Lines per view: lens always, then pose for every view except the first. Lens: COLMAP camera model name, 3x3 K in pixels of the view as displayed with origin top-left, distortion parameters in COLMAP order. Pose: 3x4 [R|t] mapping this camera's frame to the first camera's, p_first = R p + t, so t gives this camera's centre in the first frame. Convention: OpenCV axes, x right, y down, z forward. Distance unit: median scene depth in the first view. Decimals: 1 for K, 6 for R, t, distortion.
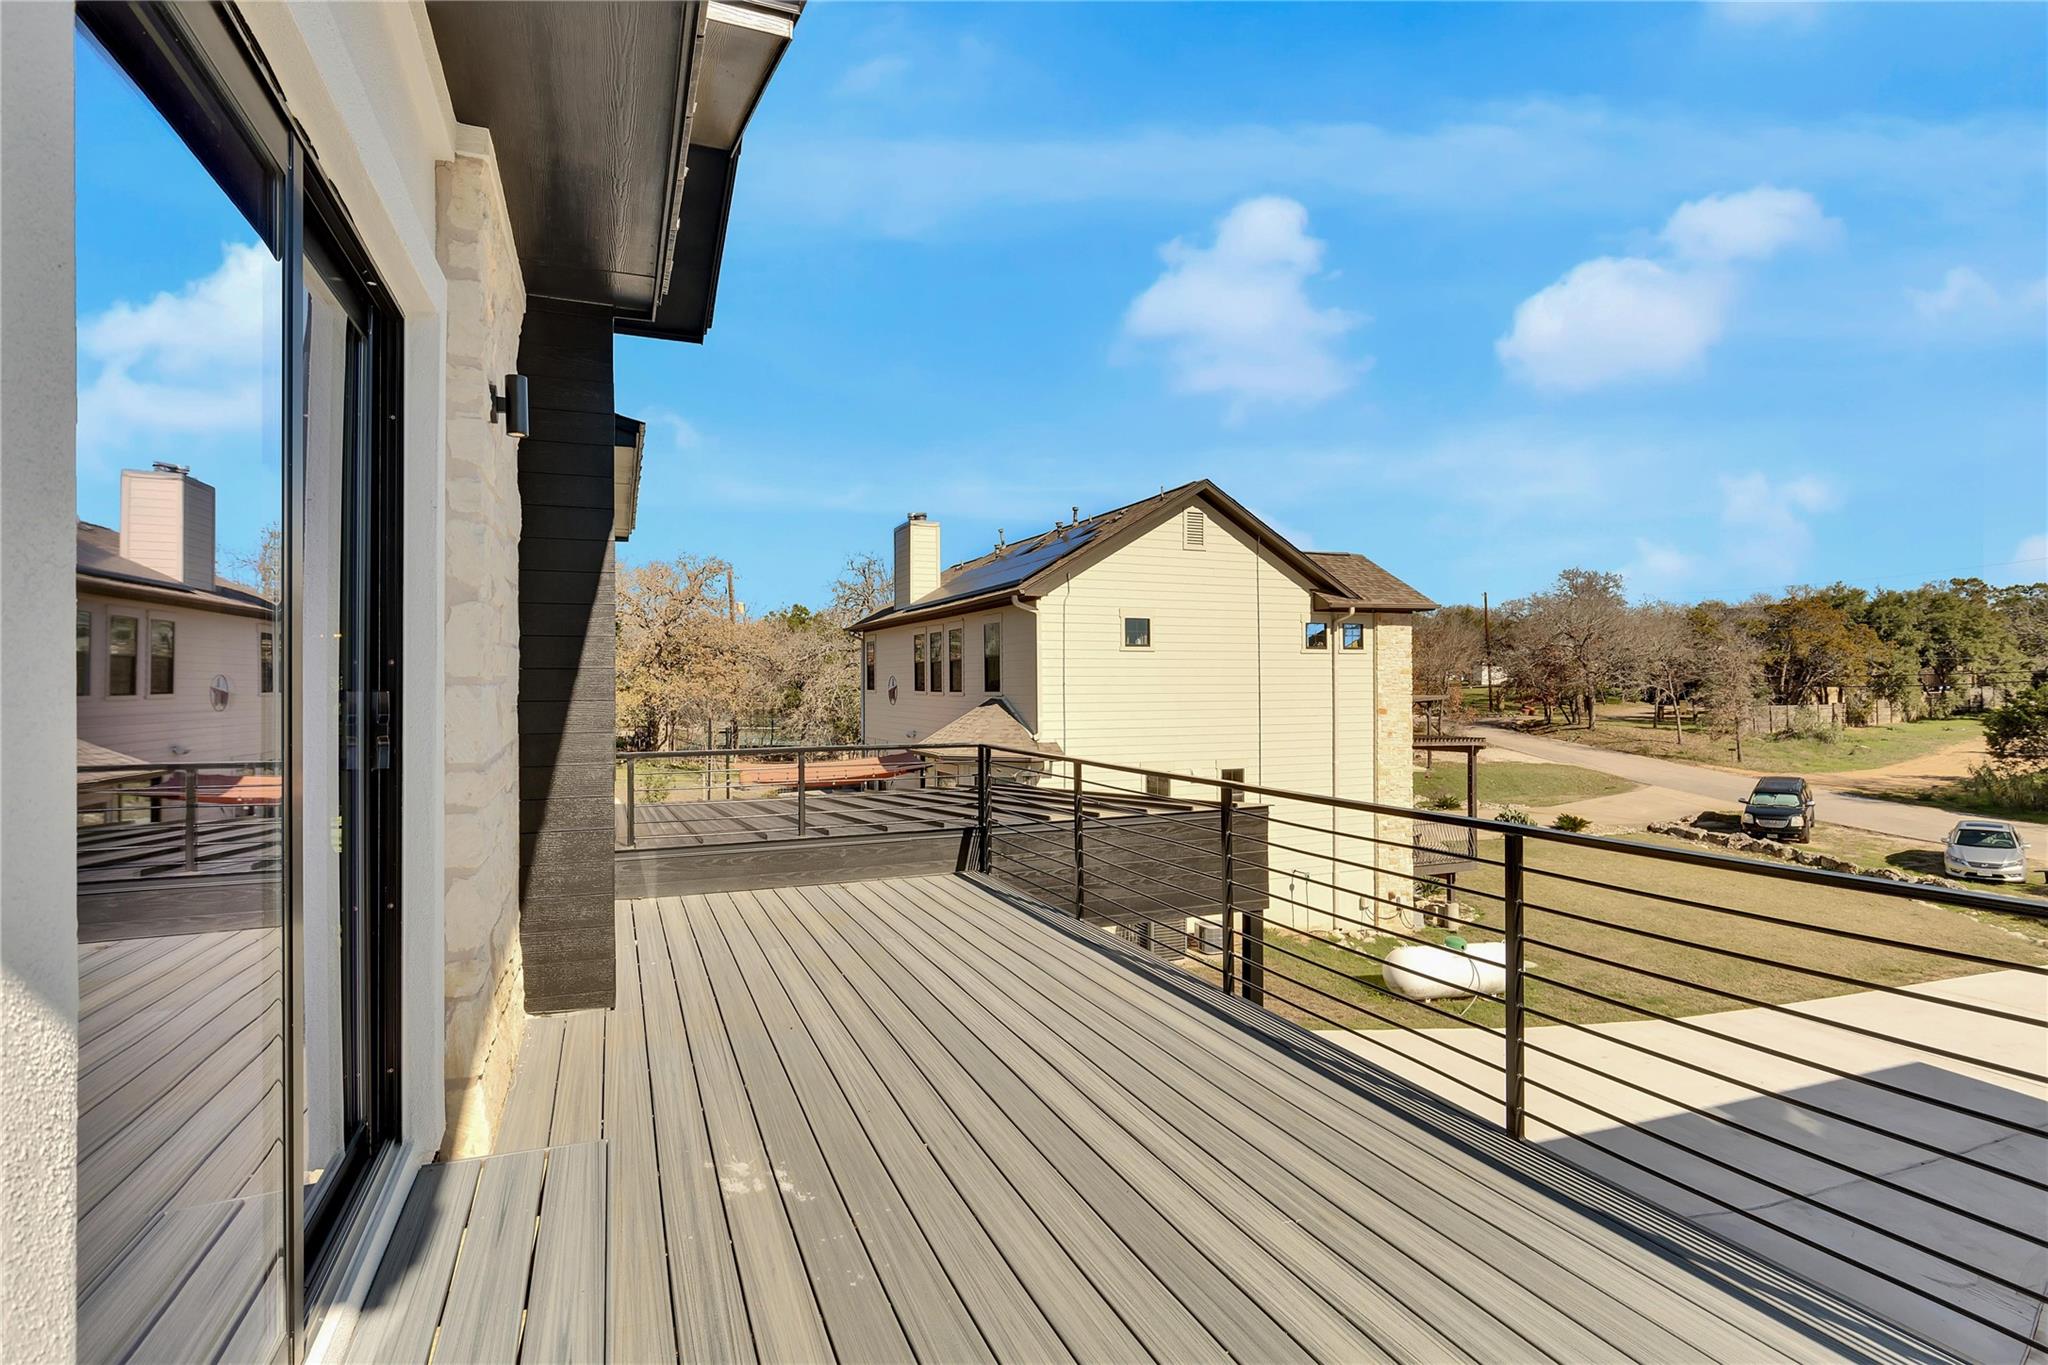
lens RADIAL K [[1041.0, 0, 1025.2], [0, 1041.0, 682.3], [0, 0, 1]] dist [0.000684, 0.001658]
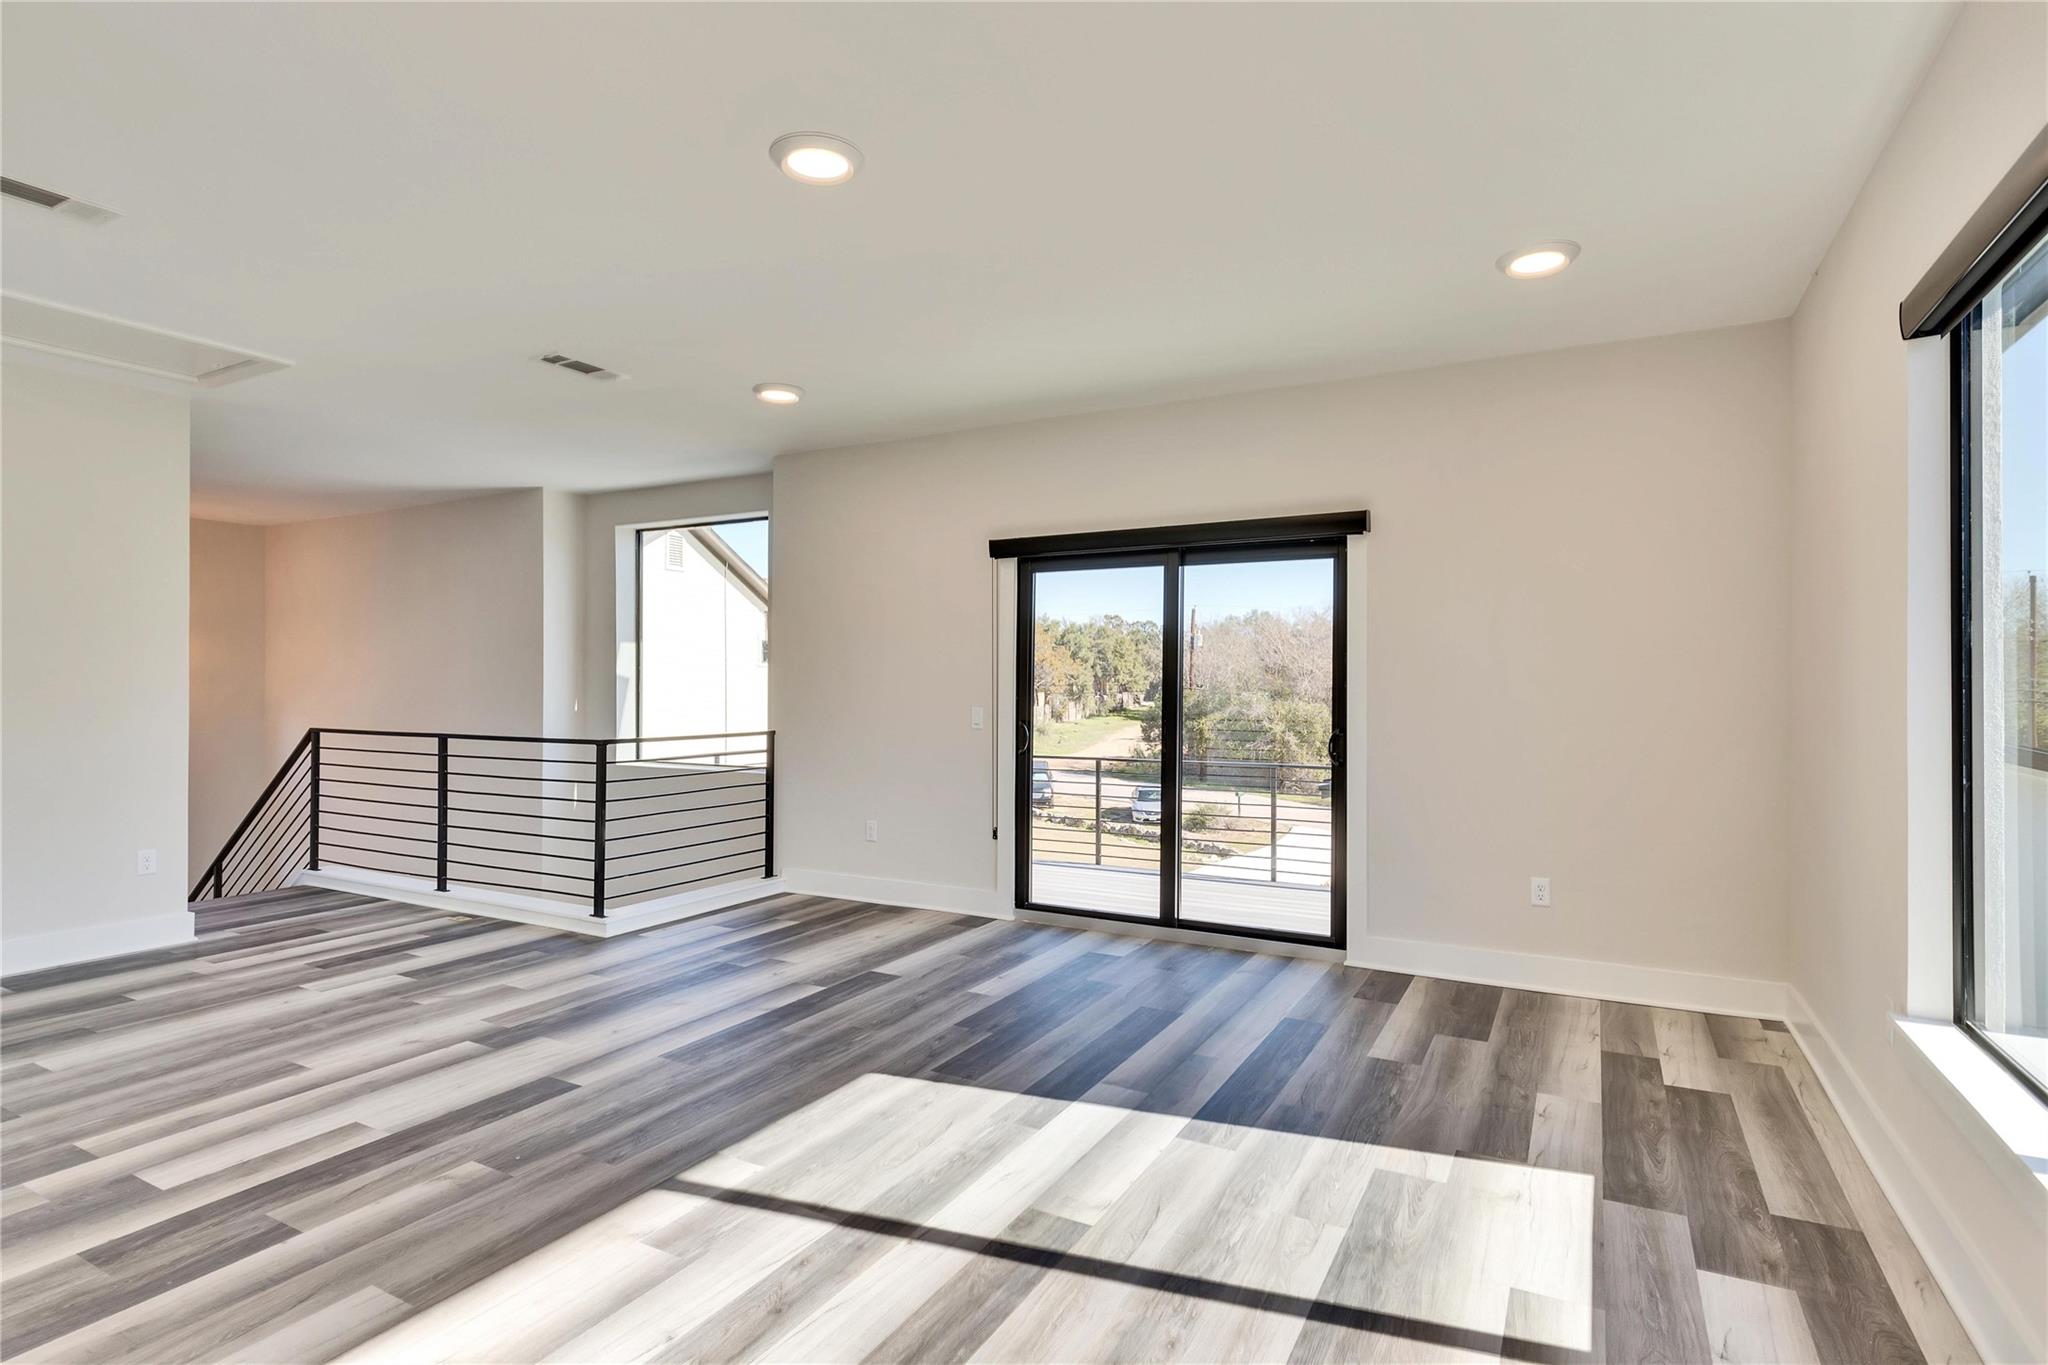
lens RADIAL K [[1041.0, 0, 1024.8], [0, 1041.0, 679.1], [0, 0, 1]] dist [0.000684, 0.001658]
pose [[0.784200, 0.013180, 0.620369, -0.069382], [-0.010806, 0.999913, -0.007584, -0.002409], [-0.620415, -0.000756, 0.784274, -0.028481]]
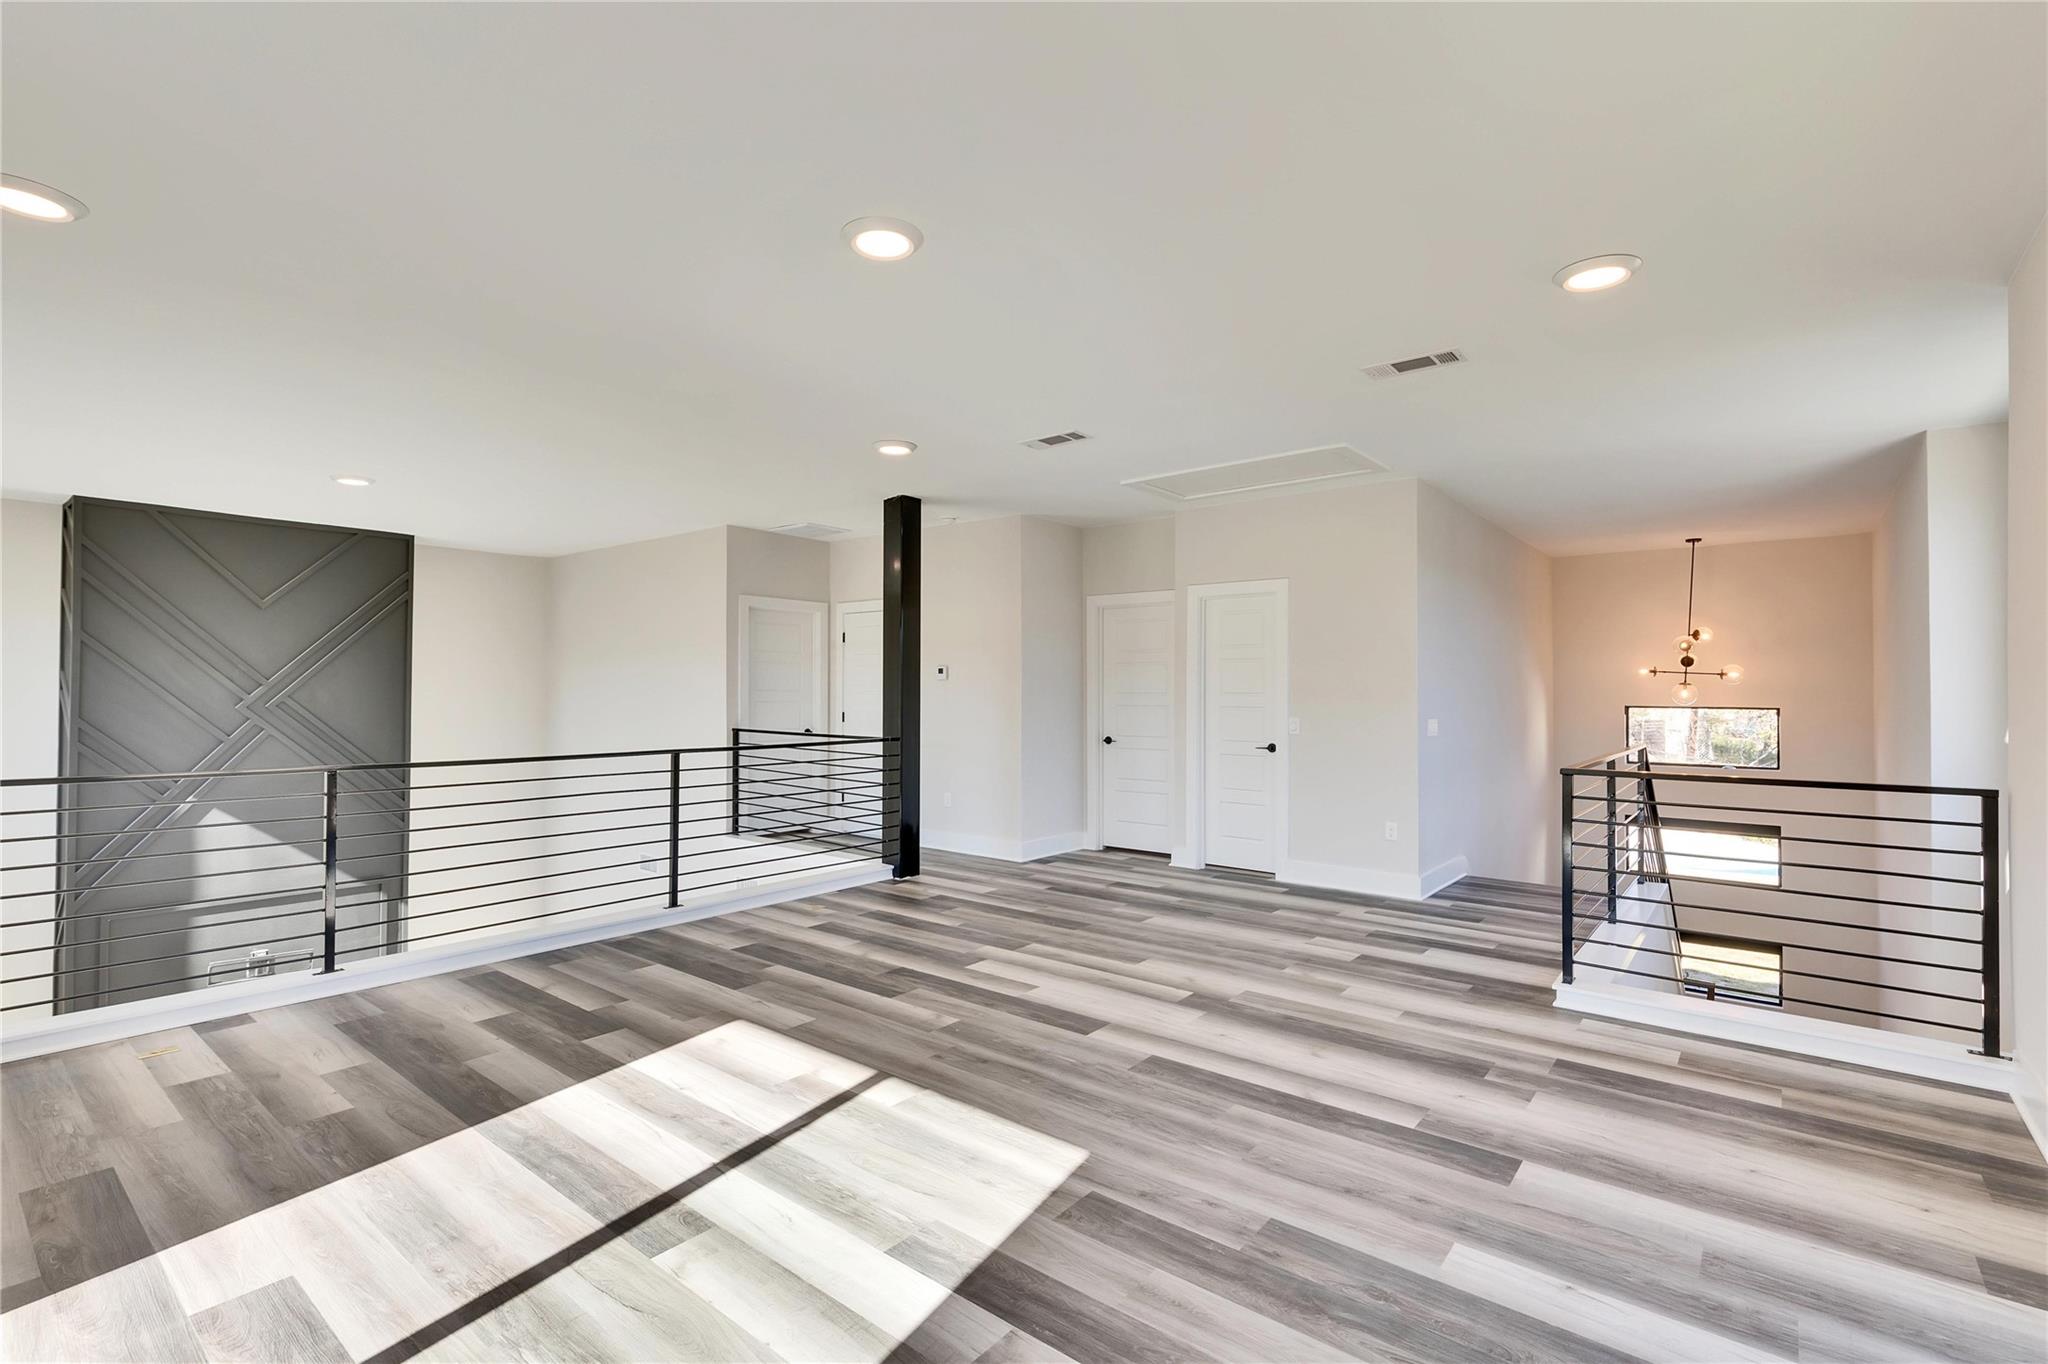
lens RADIAL K [[927.8, 0, 1022.7], [0, 927.8, 690.1], [0, 0, 1]] dist [0.008824, -0.001859]
pose [[0.469326, 0.009073, -0.882978, 0.492204], [-0.005799, 0.999957, 0.007193, -0.010808], [0.883006, 0.001745, 0.469359, 0.195807]]
